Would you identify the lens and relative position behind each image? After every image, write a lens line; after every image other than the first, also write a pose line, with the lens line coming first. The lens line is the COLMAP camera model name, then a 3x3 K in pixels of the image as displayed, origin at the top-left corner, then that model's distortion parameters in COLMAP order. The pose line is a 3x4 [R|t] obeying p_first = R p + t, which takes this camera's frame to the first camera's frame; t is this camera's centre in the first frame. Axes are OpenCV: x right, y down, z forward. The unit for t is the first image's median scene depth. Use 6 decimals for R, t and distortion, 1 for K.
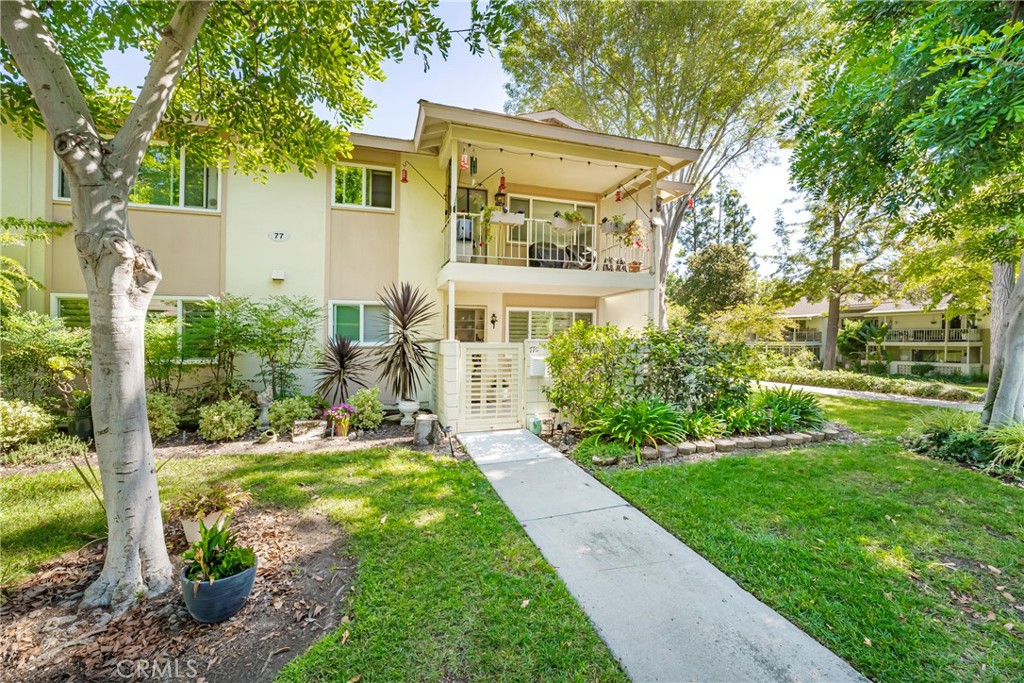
lens RADIAL K [[411.5, 0, 513.6], [0, 411.5, 342.1], [0, 0, 1]] dist [-0.014963, 0.001195]
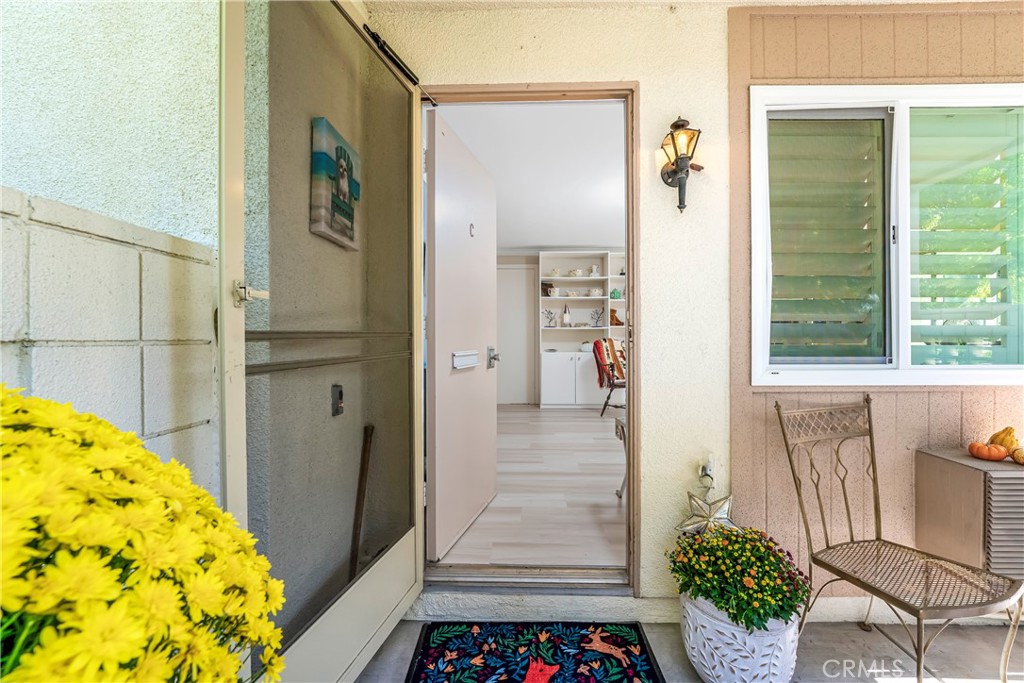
lens RADIAL K [[411.5, 0, 520.2], [0, 411.5, 333.2], [0, 0, 1]] dist [-0.014963, 0.001195]
pose [[0.944105, -0.004710, -0.329610, -0.053398], [0.002239, 0.999966, -0.007874, 0.018812], [0.329636, 0.006696, 0.944084, 0.801350]]
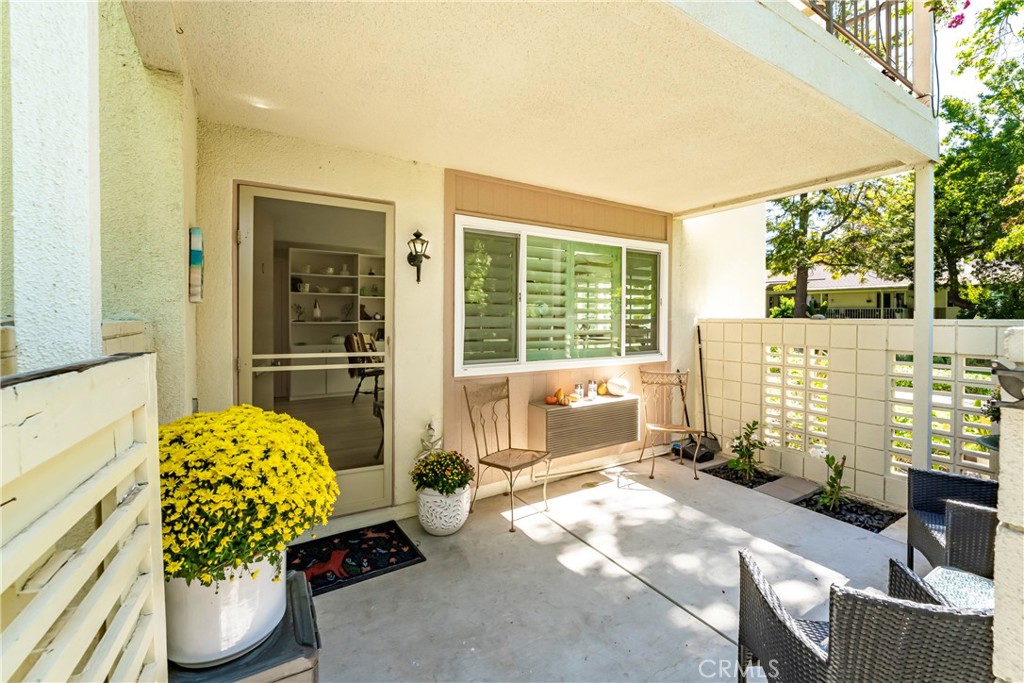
lens RADIAL K [[411.5, 0, 503.1], [0, 411.5, 324.5], [0, 0, 1]] dist [-0.014963, 0.001195]
pose [[0.973163, -0.000255, 0.230117, -0.054854], [-0.002662, 0.999920, 0.012363, -0.005021], [-0.230101, -0.012644, 0.973085, 0.678236]]
